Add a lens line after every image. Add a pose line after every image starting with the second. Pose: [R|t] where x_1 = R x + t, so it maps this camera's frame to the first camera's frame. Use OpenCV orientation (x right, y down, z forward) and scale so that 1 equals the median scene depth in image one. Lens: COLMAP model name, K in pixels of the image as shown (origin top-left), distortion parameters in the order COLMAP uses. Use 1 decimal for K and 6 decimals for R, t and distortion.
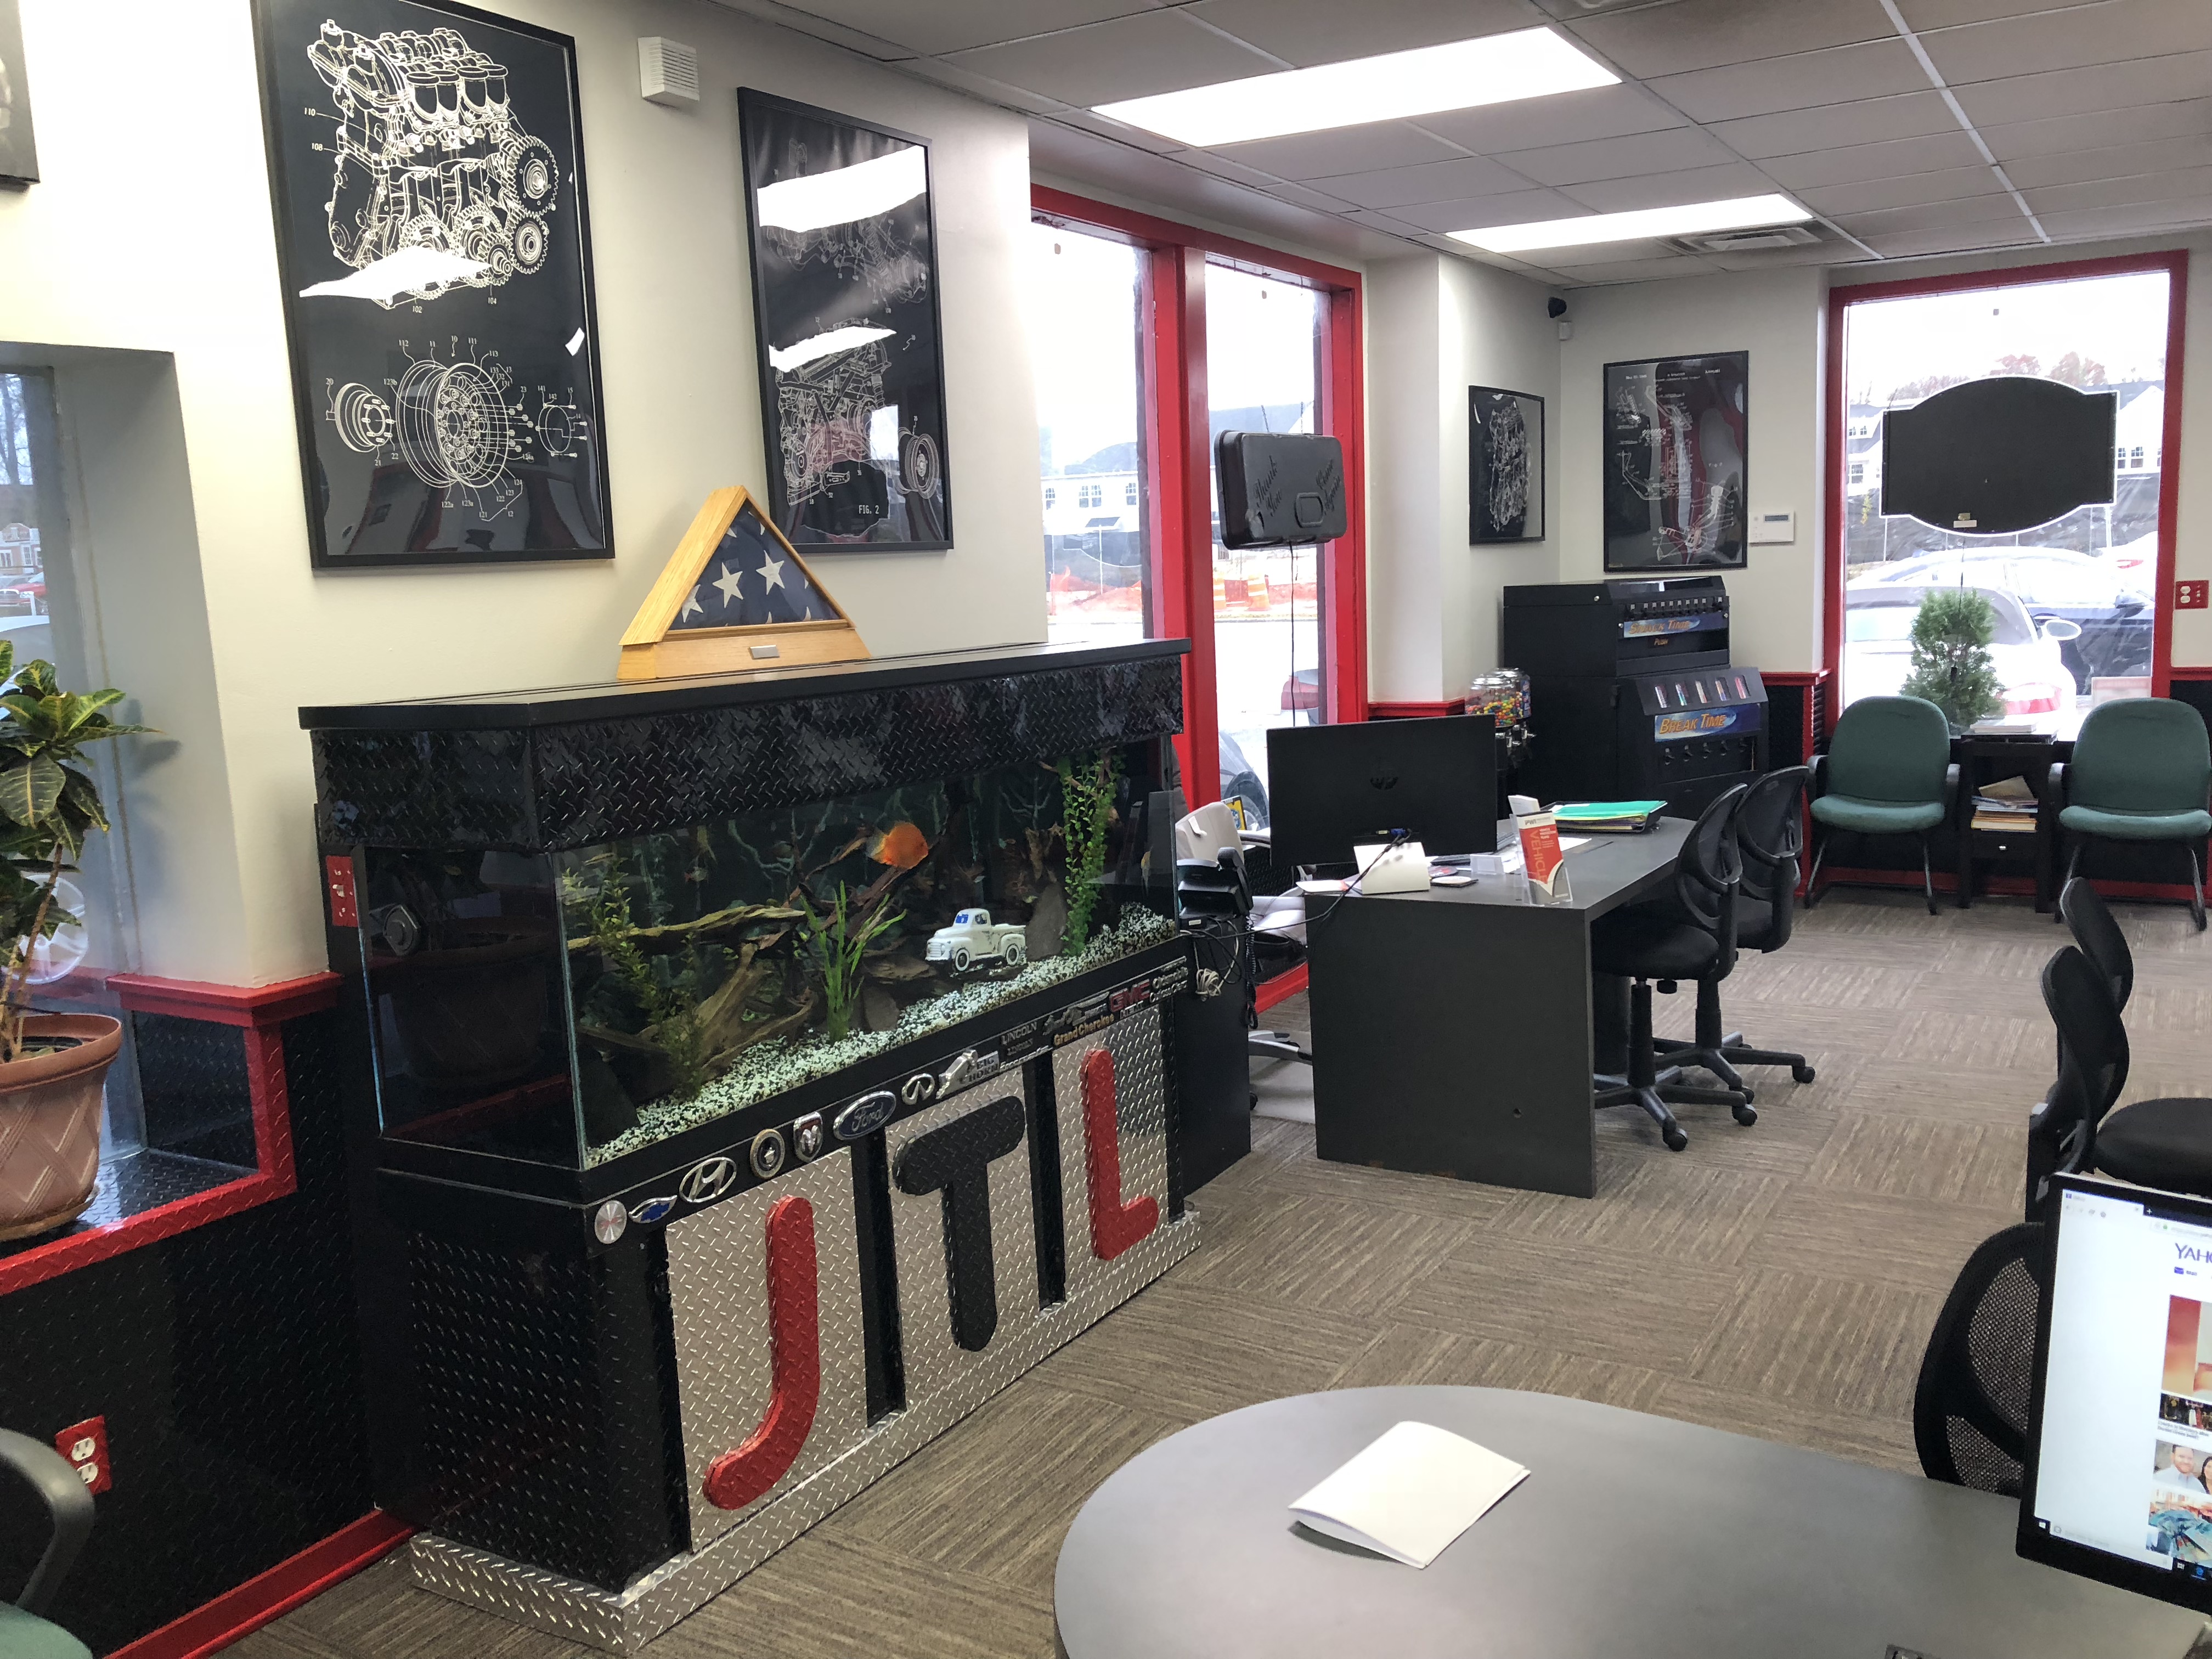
lens RADIAL K [[1790.1, 0, 1086.6], [0, 1790.1, 827.3], [0, 0, 1]] dist [0.037022, -0.039539]
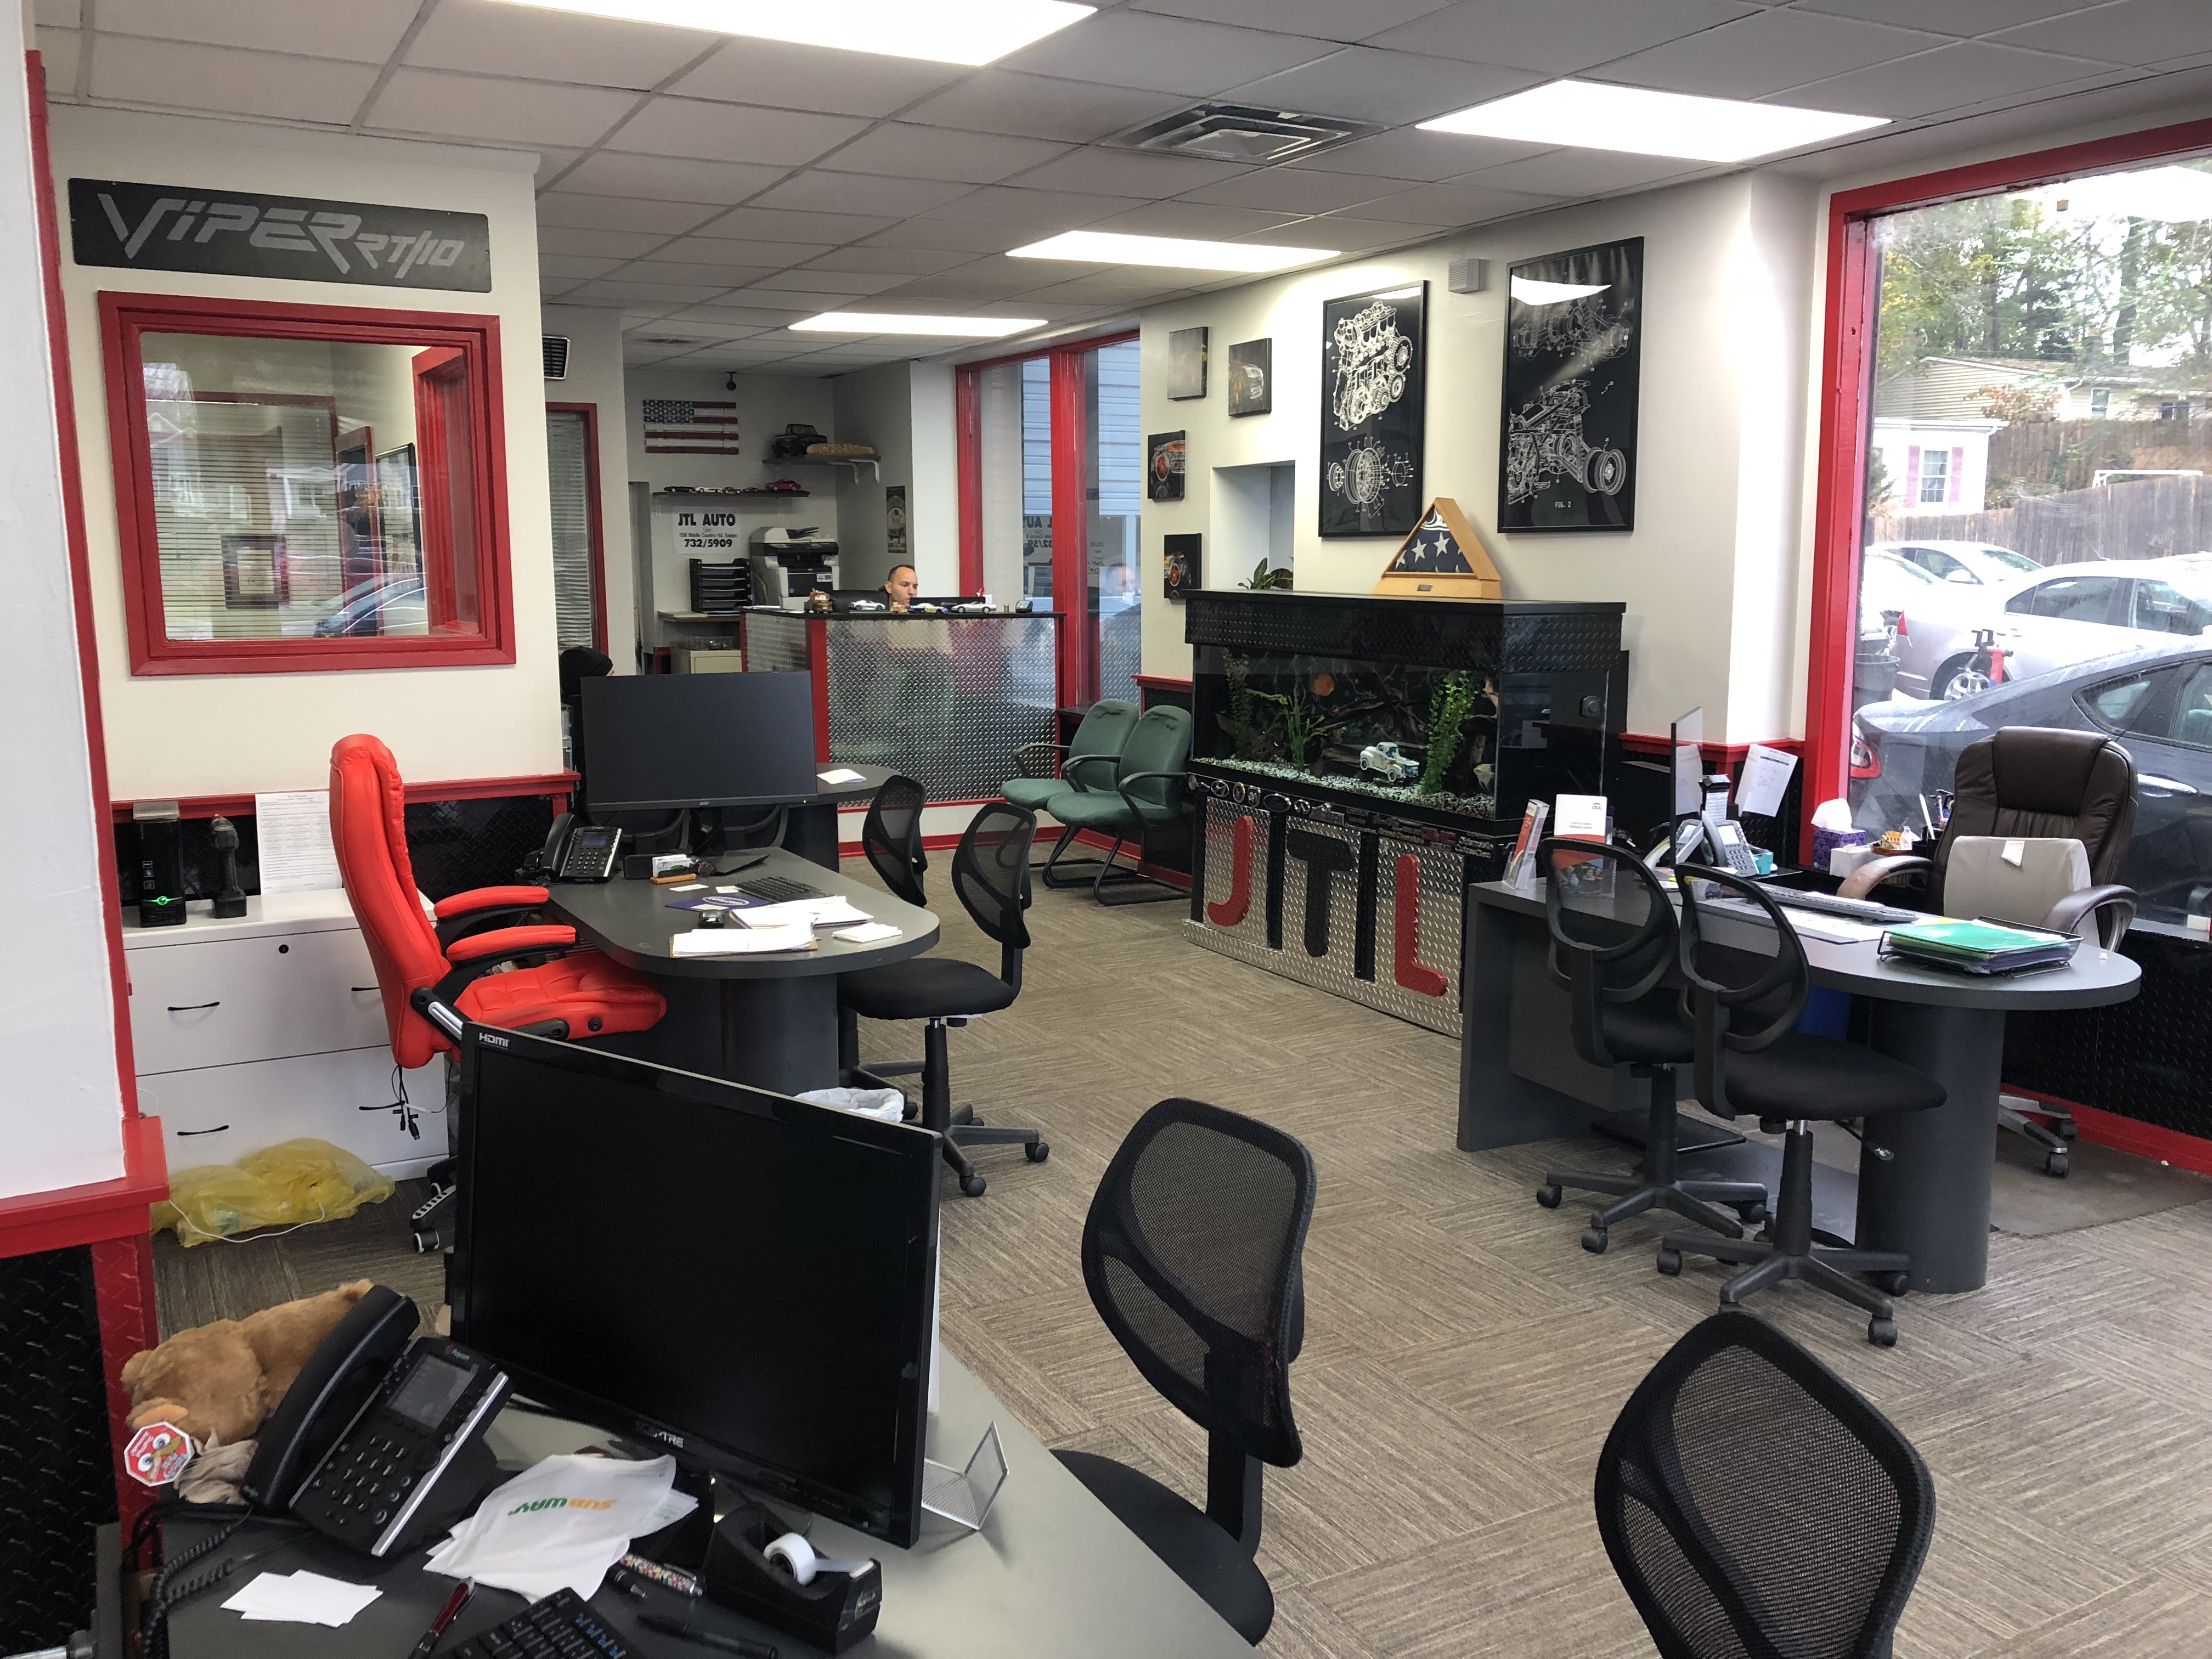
lens RADIAL K [[1790.1, 0, 1088.0], [0, 1790.1, 835.5], [0, 0, 1]] dist [0.037022, -0.039539]
pose [[-0.478349, 0.184843, -0.858496, 1.801032], [-0.103044, 0.959029, 0.263905, -0.337549], [0.872103, 0.214702, -0.439703, 1.728677]]
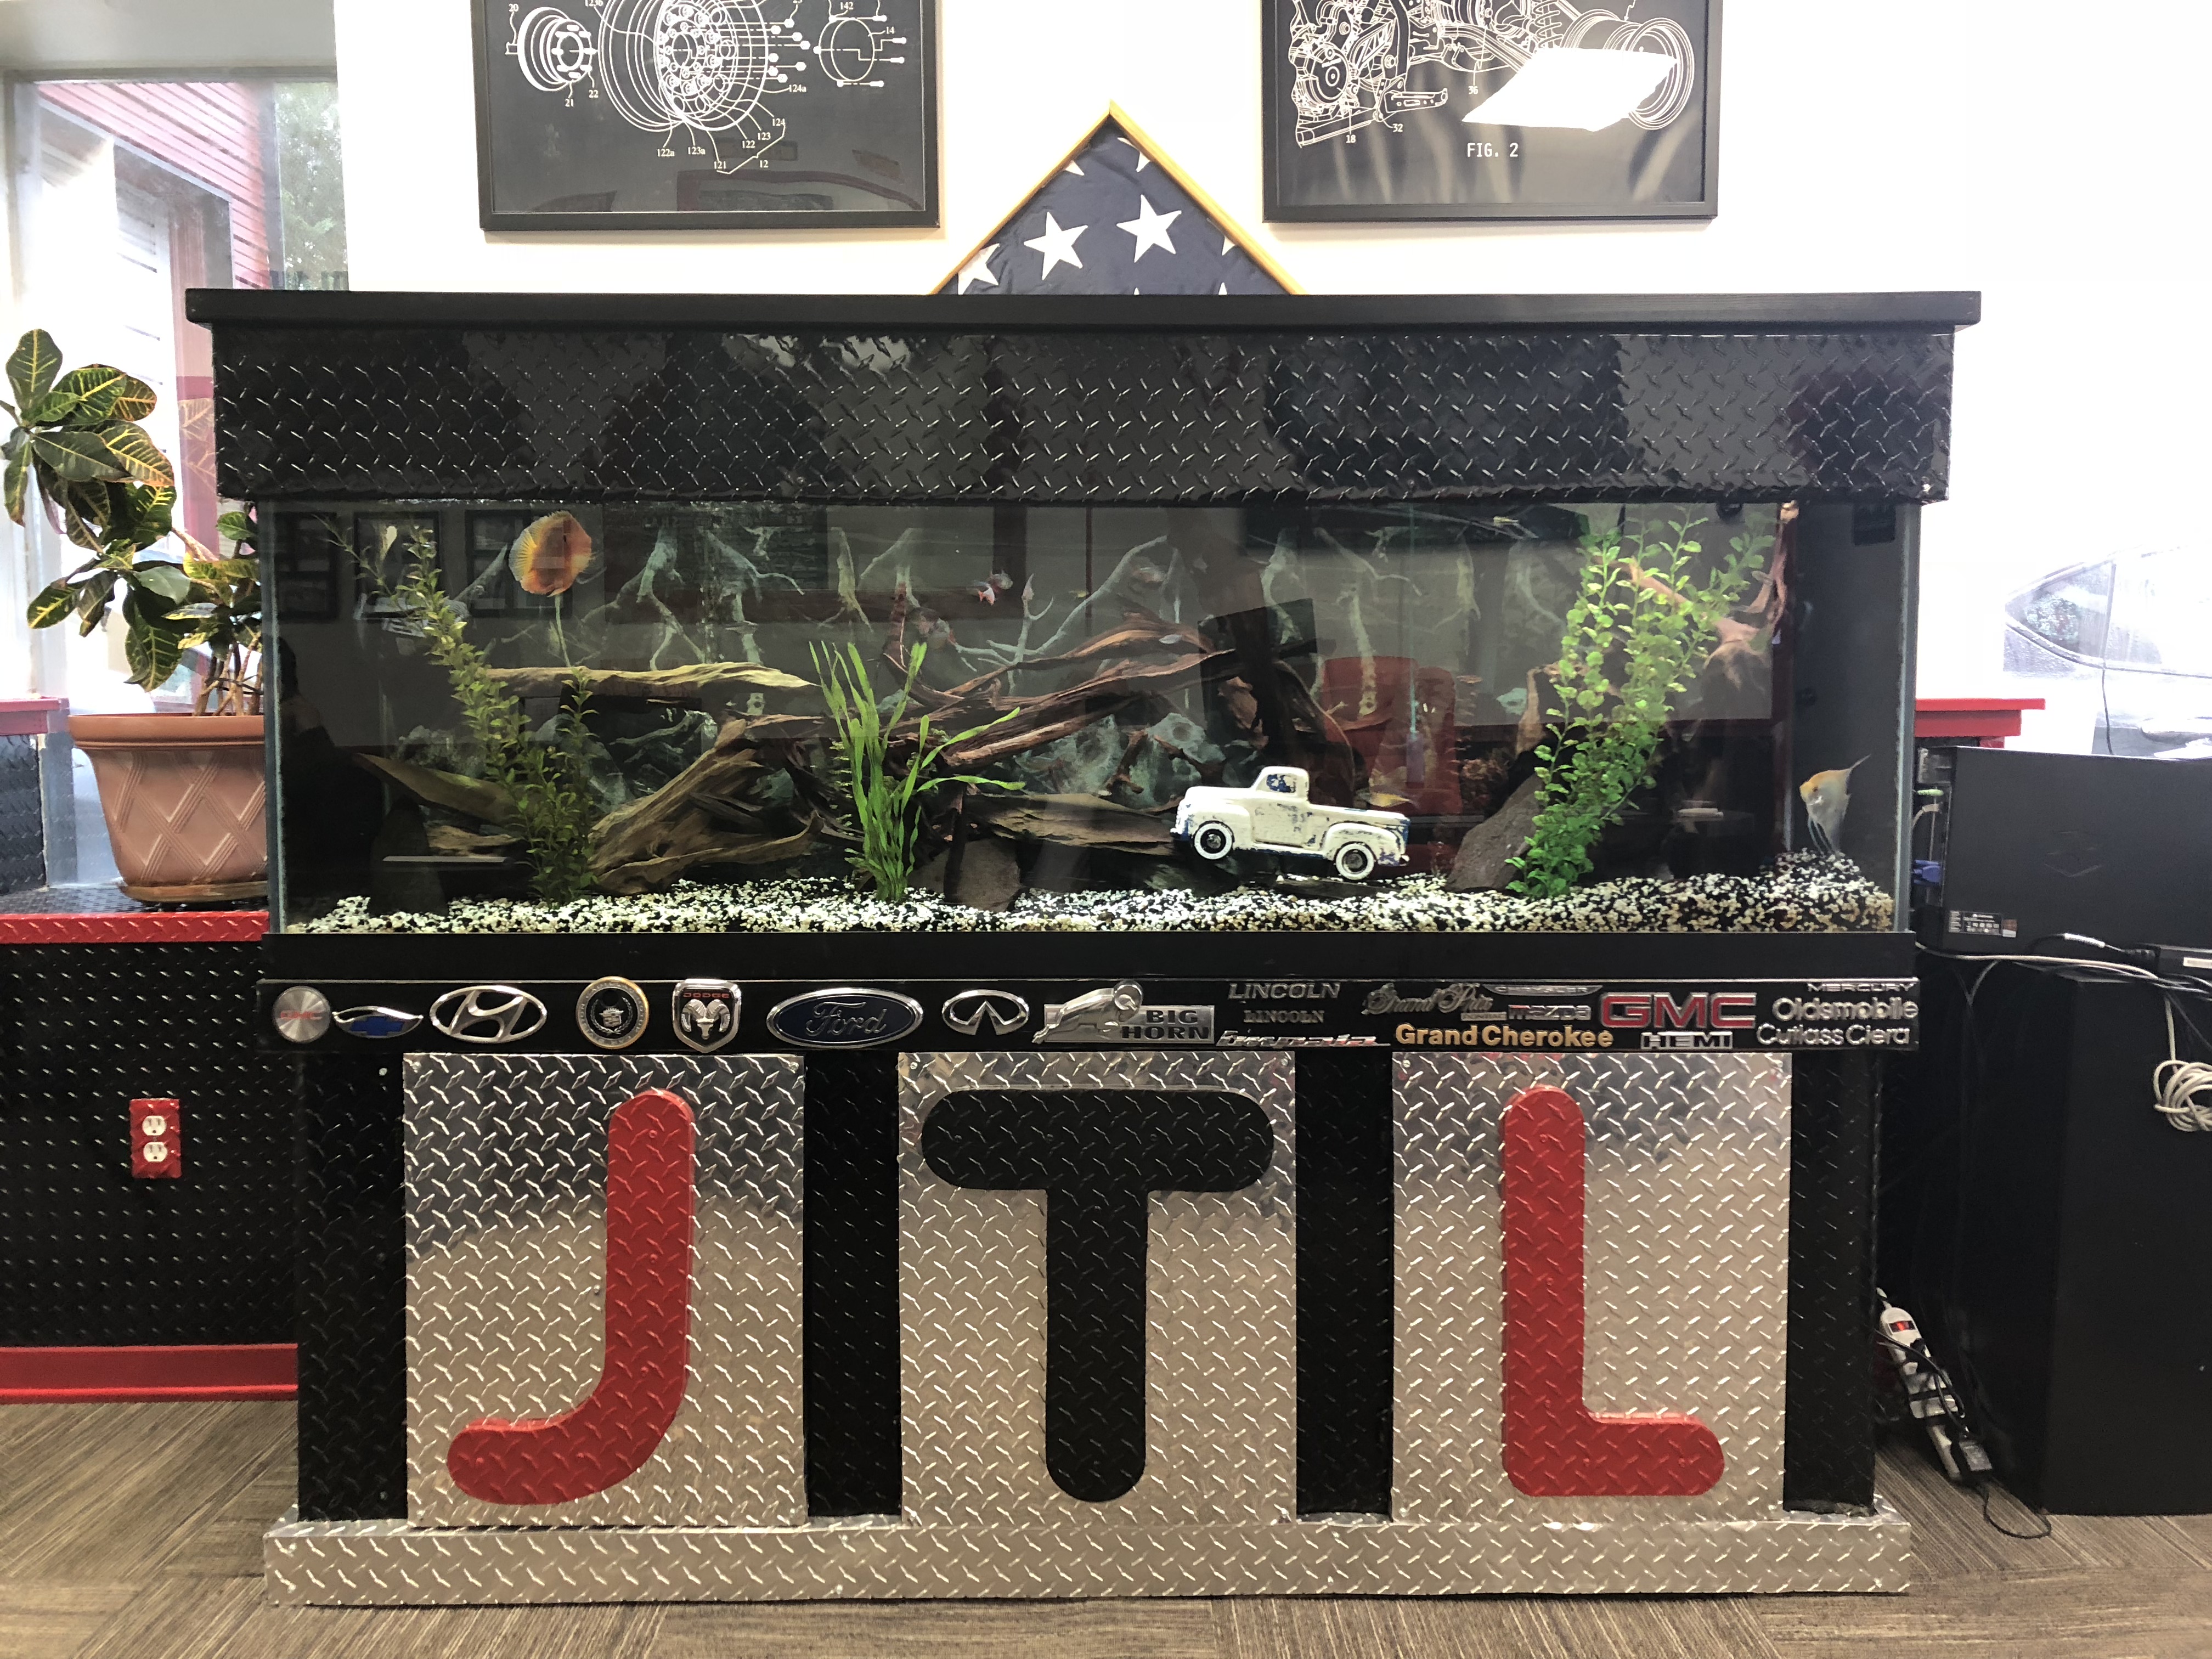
lens RADIAL K [[1790.1, 0, 1087.5], [0, 1790.1, 817.8], [0, 0, 1]] dist [0.037022, -0.039539]
pose [[0.530267, 0.109812, -0.840689, 0.434946], [-0.140111, 0.989293, 0.040847, 0.053160], [0.836173, 0.096130, 0.539975, 0.718826]]
